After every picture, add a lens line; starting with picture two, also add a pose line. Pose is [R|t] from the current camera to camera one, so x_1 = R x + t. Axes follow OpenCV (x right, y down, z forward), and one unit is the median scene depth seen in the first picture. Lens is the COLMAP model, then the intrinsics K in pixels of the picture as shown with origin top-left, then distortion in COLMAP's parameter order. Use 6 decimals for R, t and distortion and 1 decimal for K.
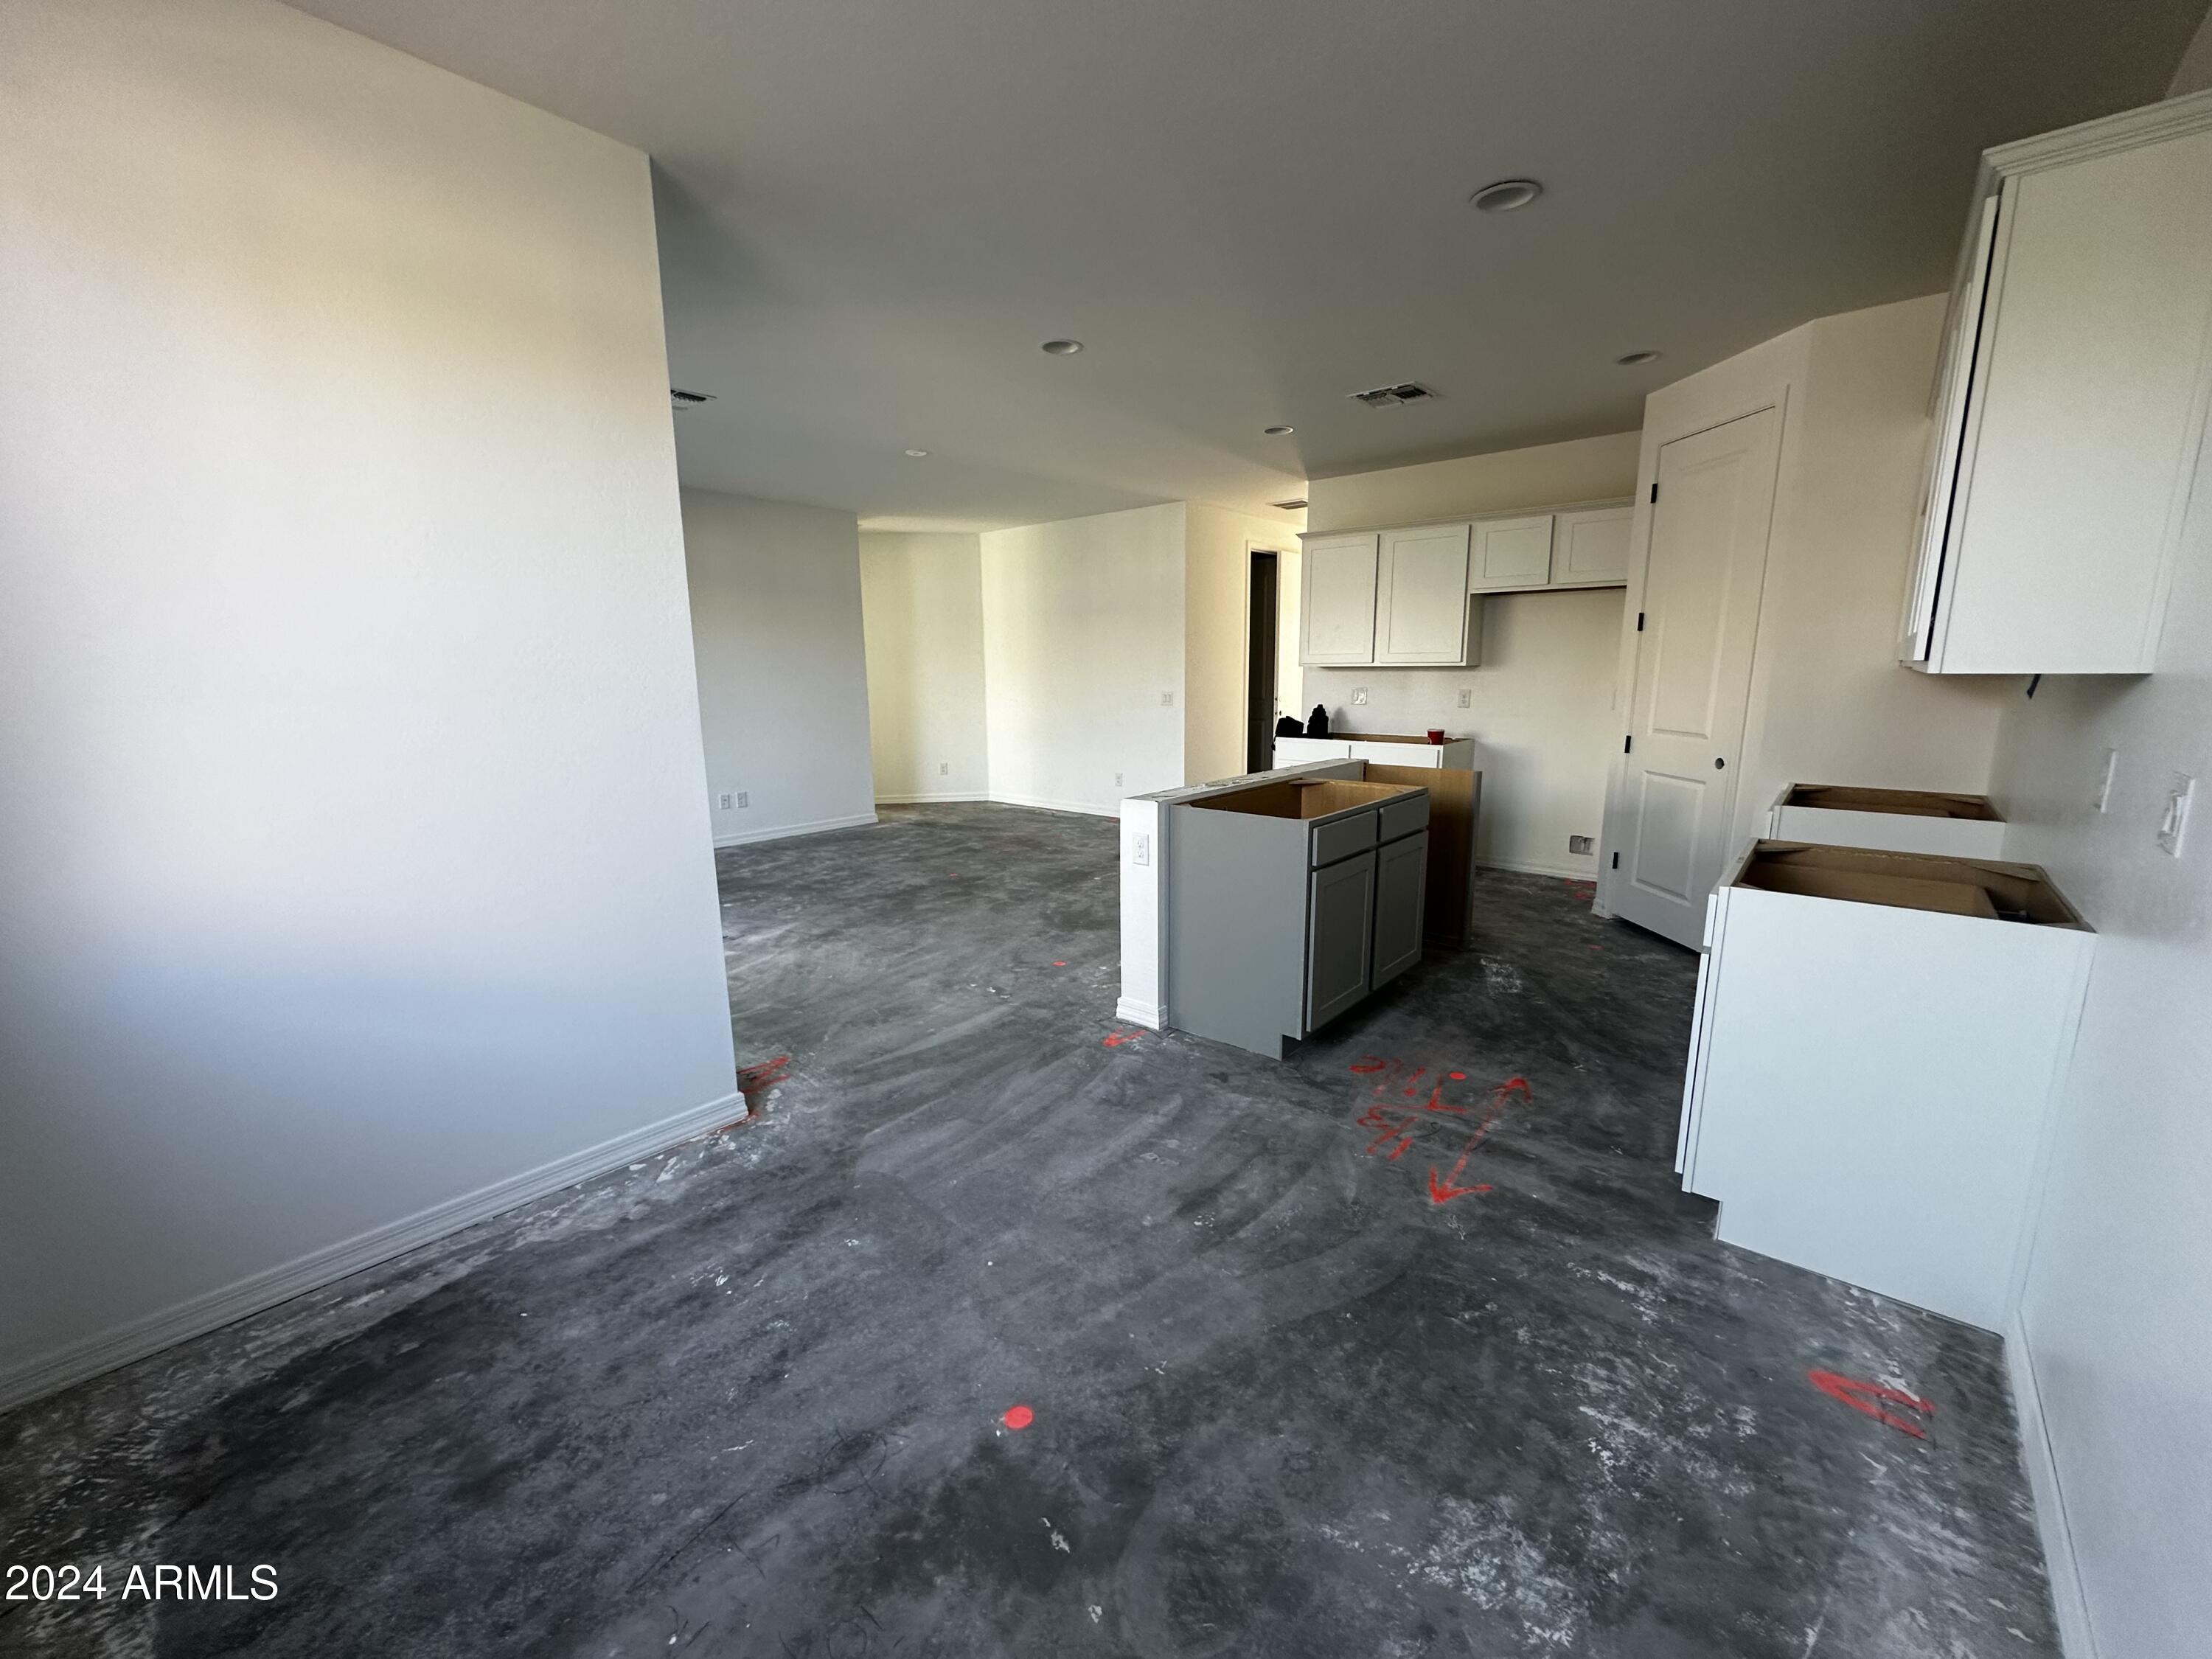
lens RADIAL K [[882.5, 0, 1108.8], [0, 882.5, 831.3], [0, 0, 1]] dist [-0.002218, 0.000133]
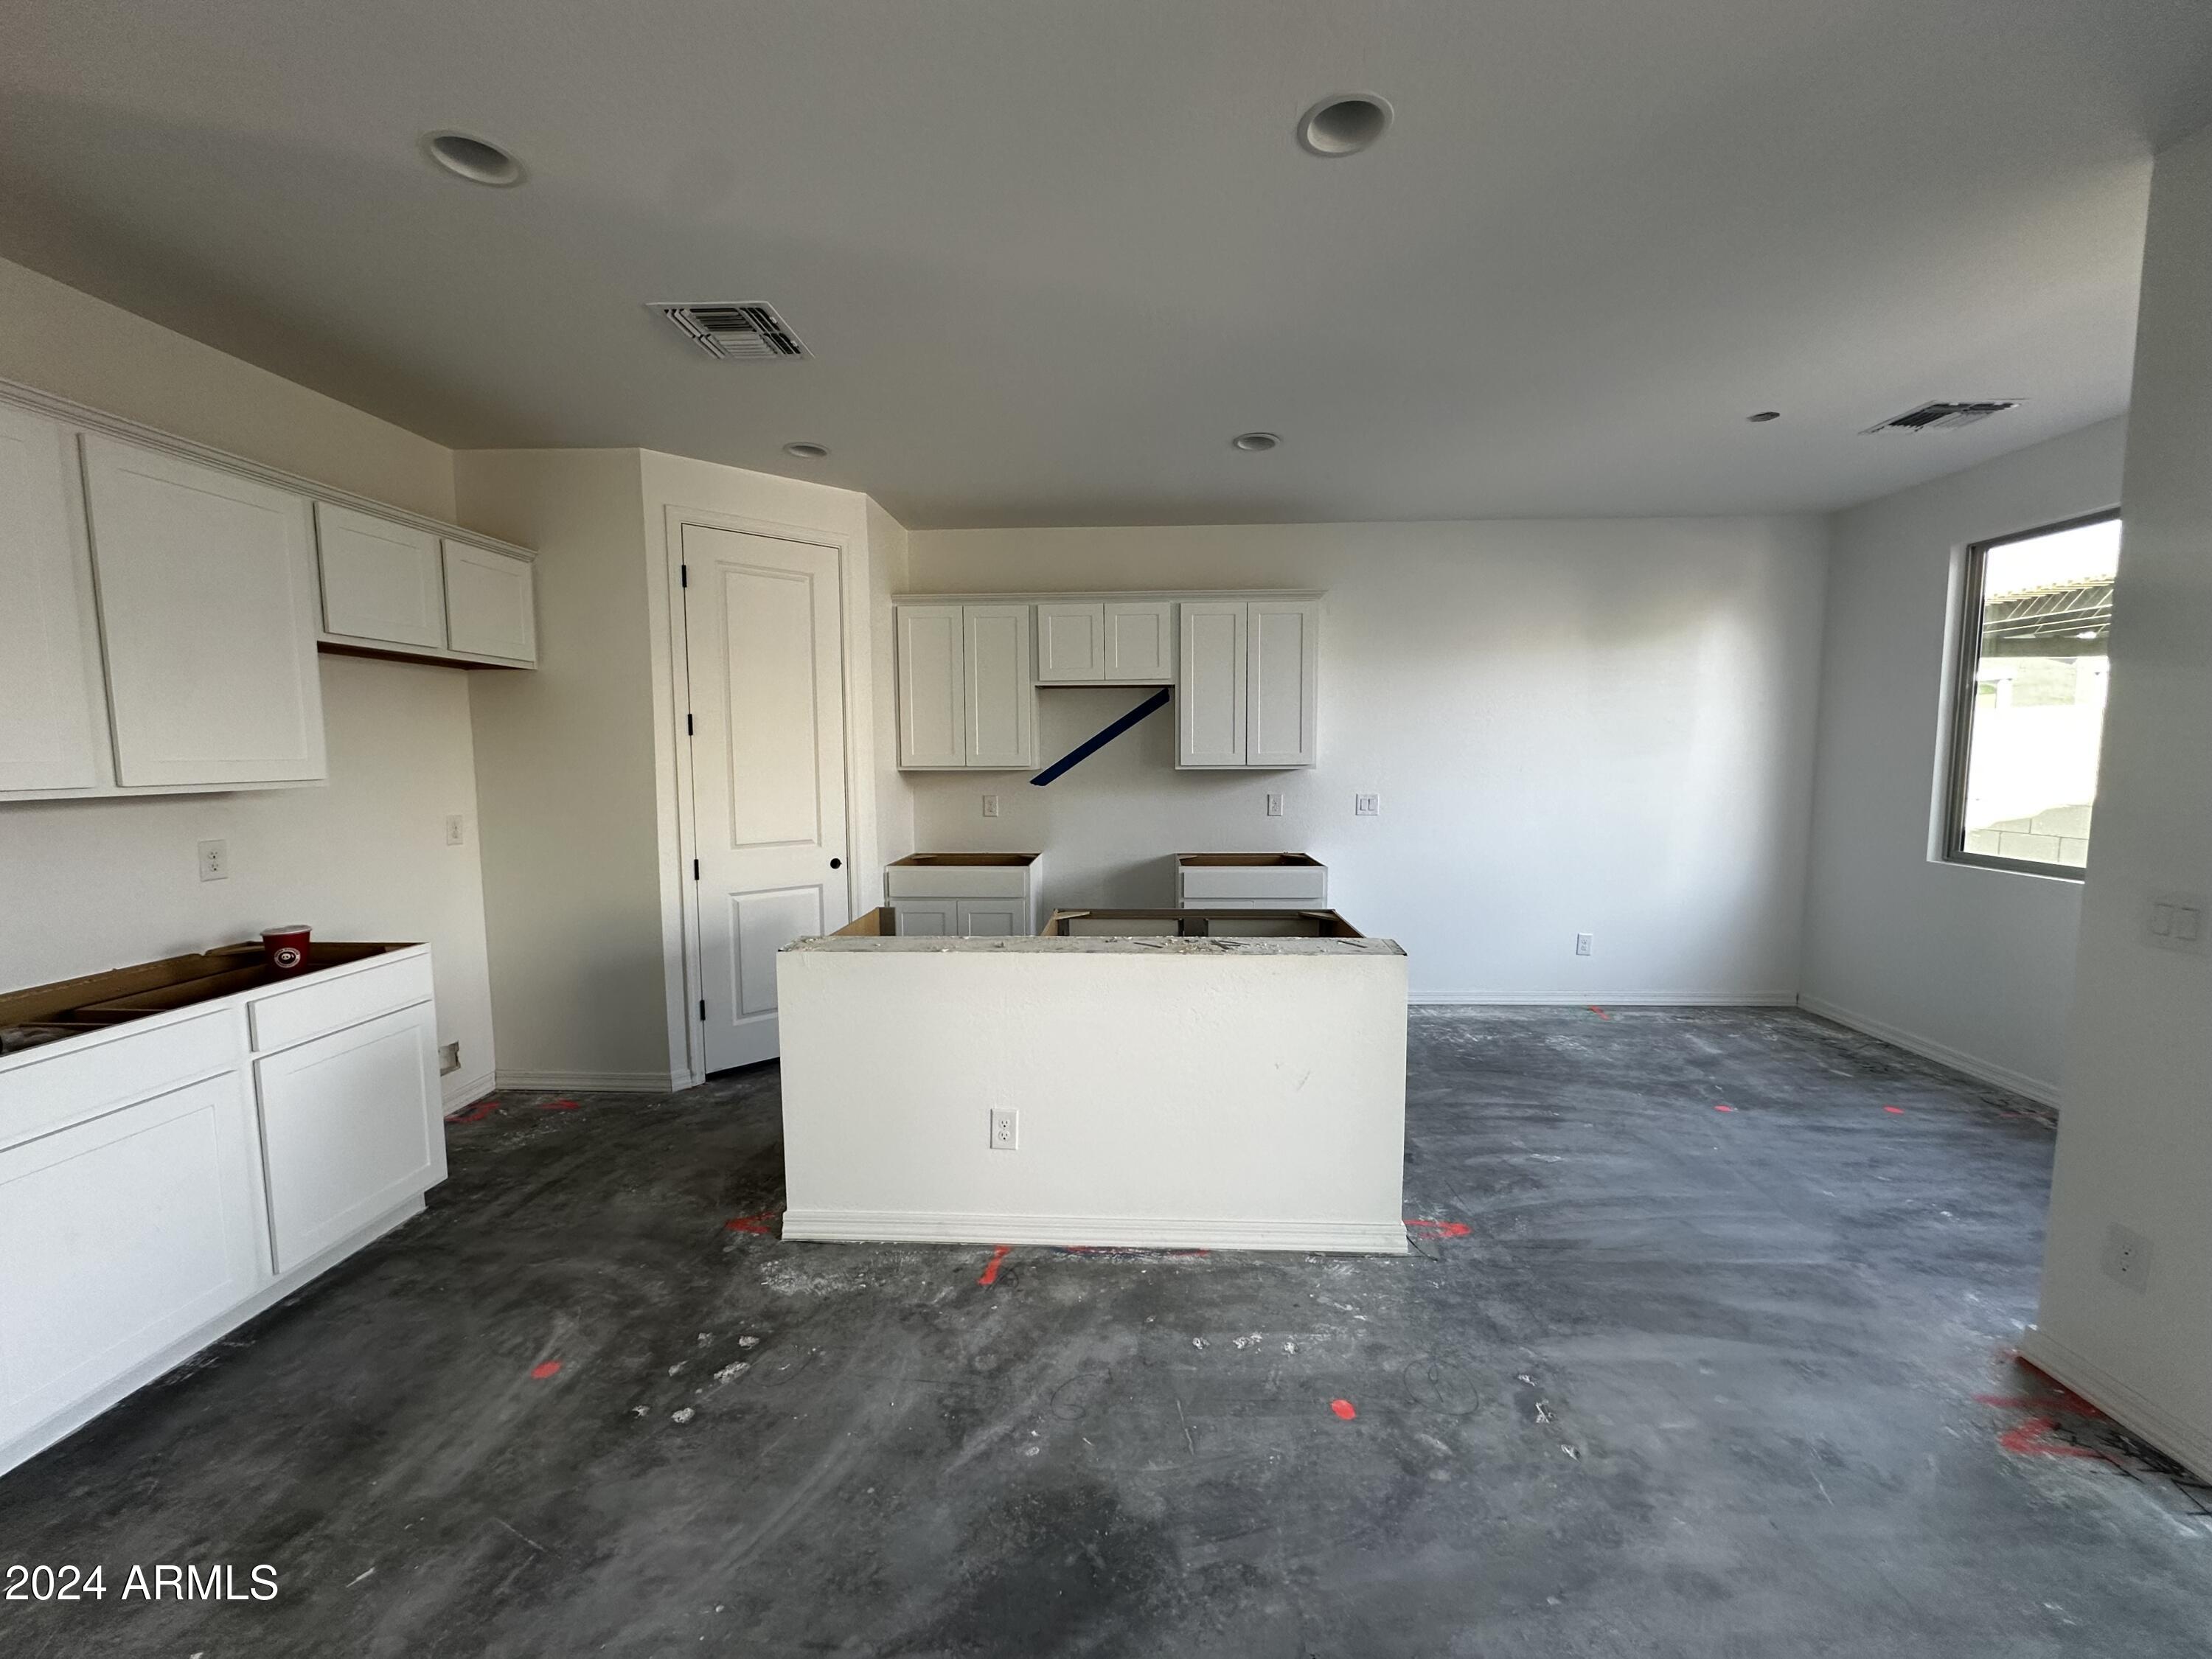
lens RADIAL K [[882.5, 0, 1108.8], [0, 882.5, 831.3], [0, 0, 1]] dist [-0.002218, 0.000133]
pose [[-0.617277, -0.060607, 0.784408, -0.628808], [0.156022, 0.967796, 0.197555, -0.498737], [-0.771120, 0.244331, -0.587942, 2.482129]]
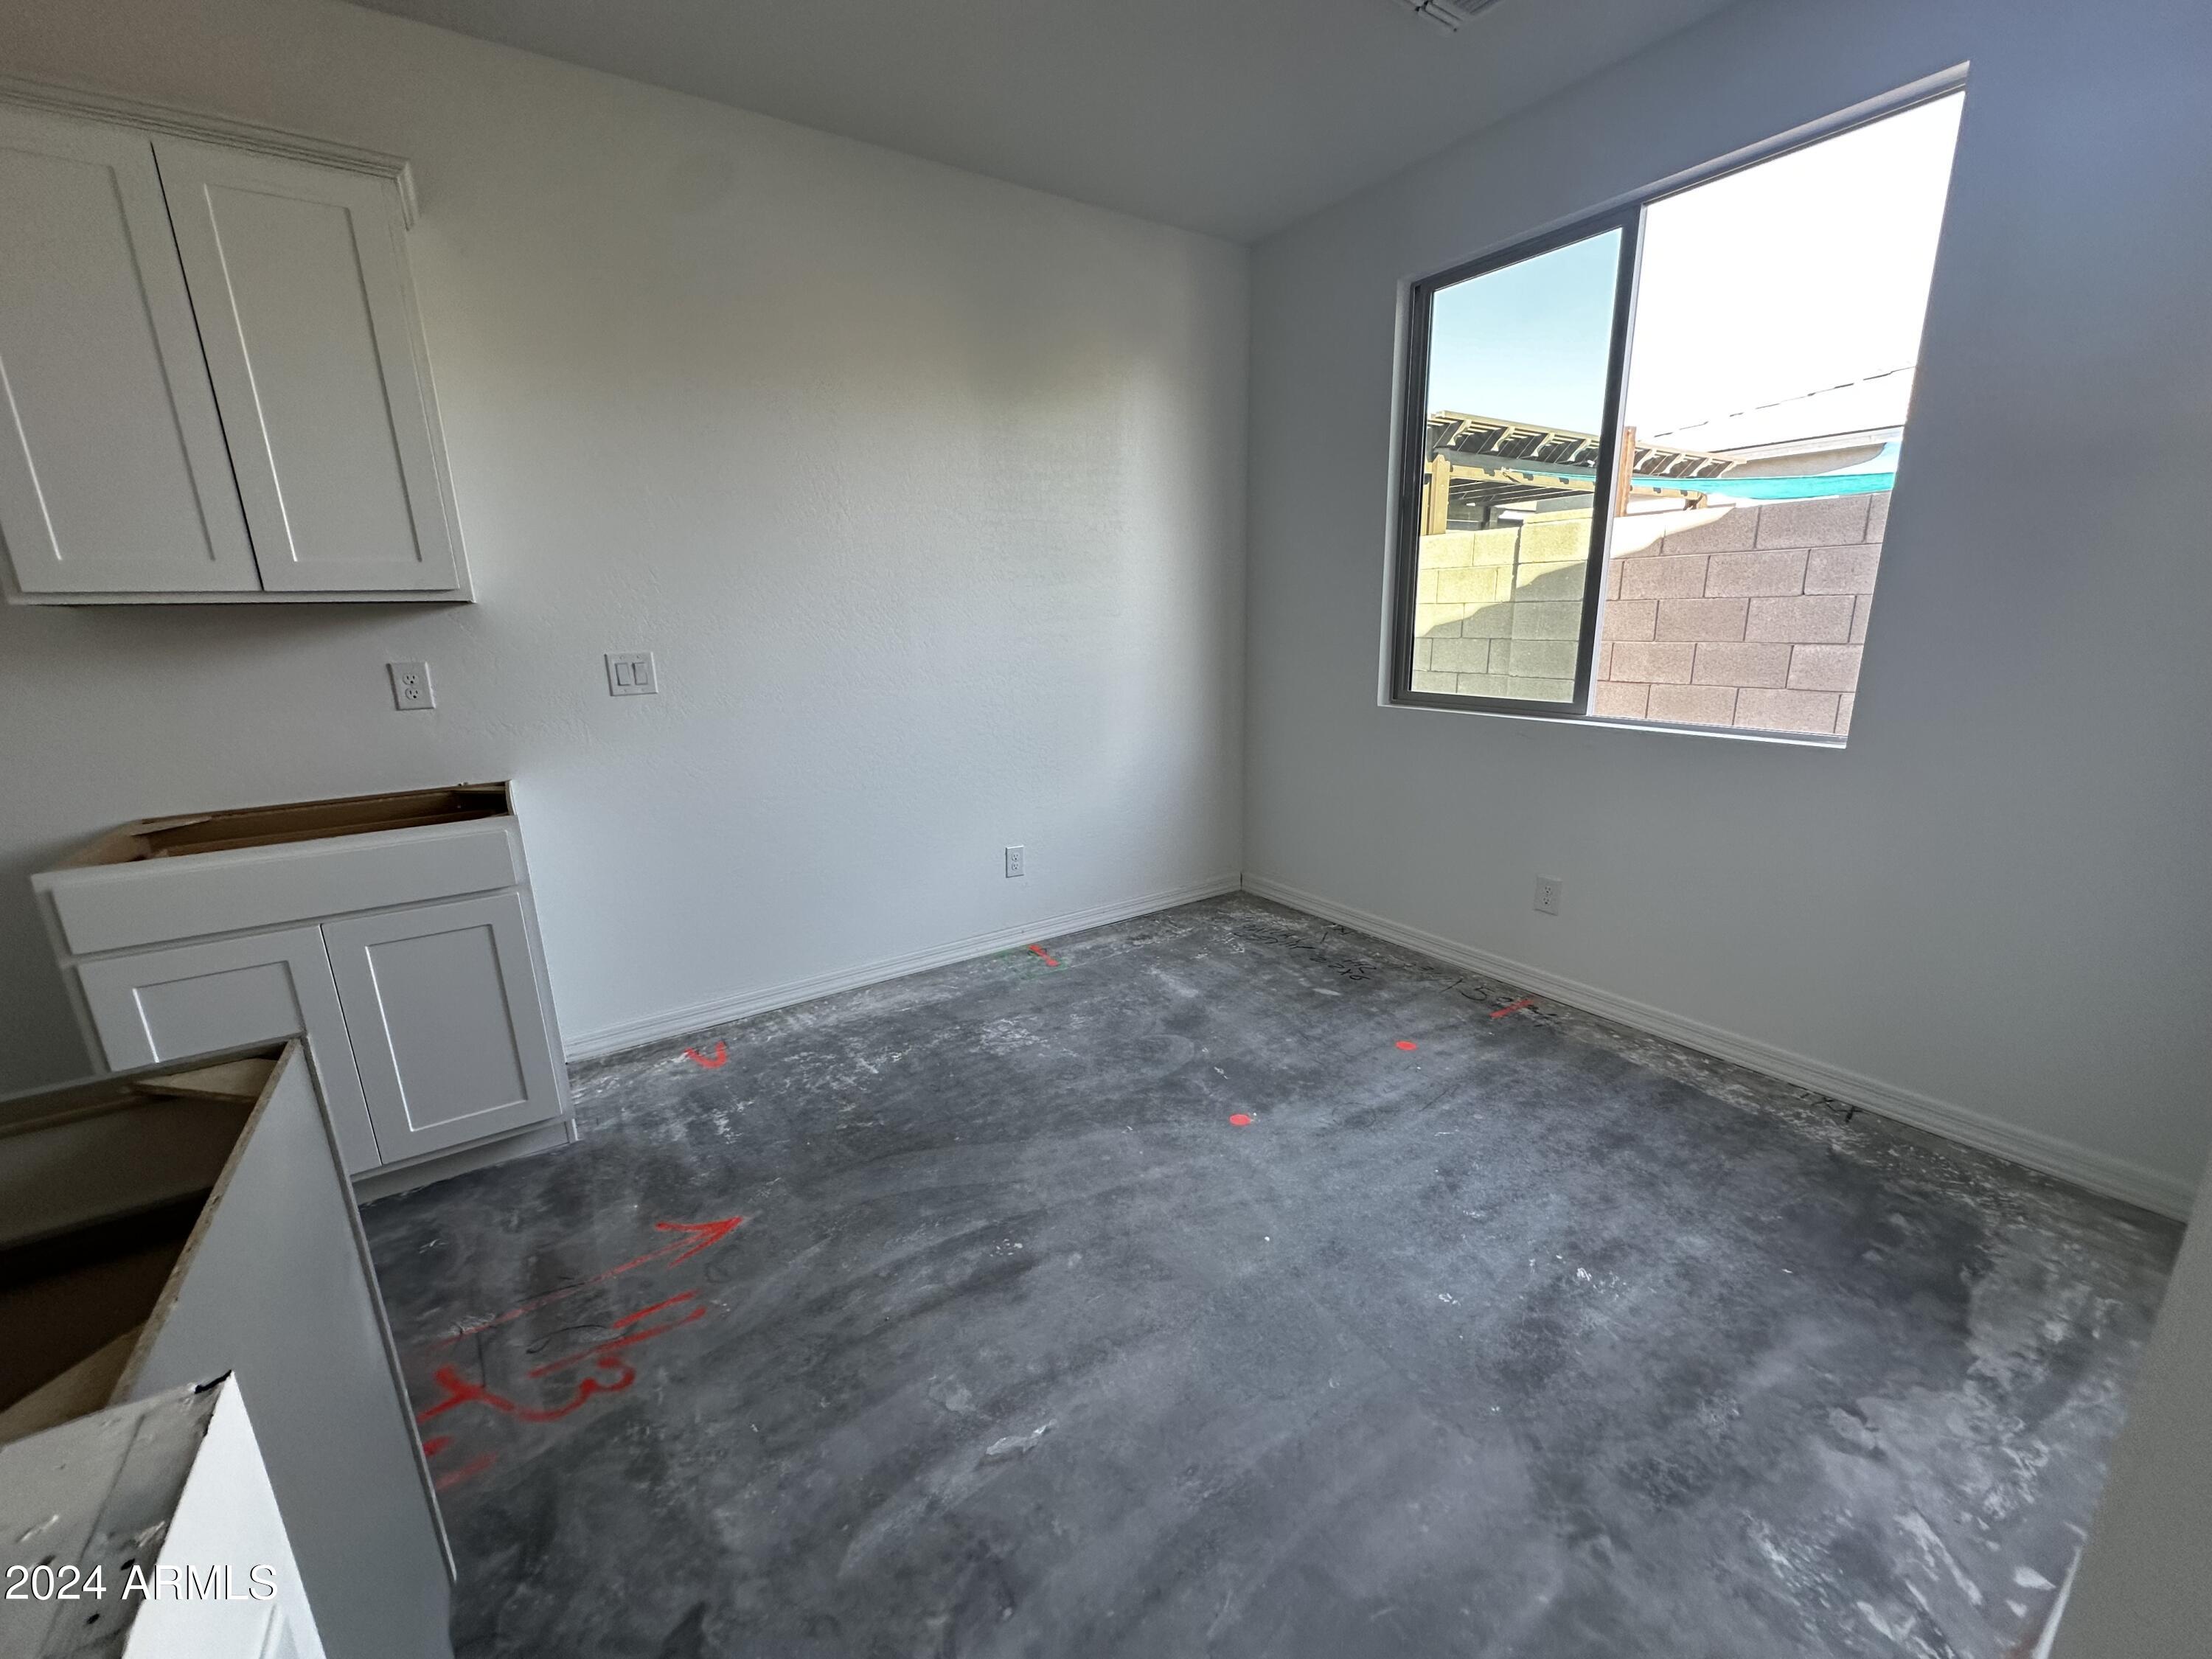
lens RADIAL K [[882.5, 0, 1108.8], [0, 882.5, 831.3], [0, 0, 1]] dist [-0.002218, 0.000133]
pose [[-0.963914, -0.032928, 0.264169, -0.193555], [0.080673, 0.909529, 0.407737, -0.252498], [-0.253696, 0.414335, -0.874051, 1.578551]]
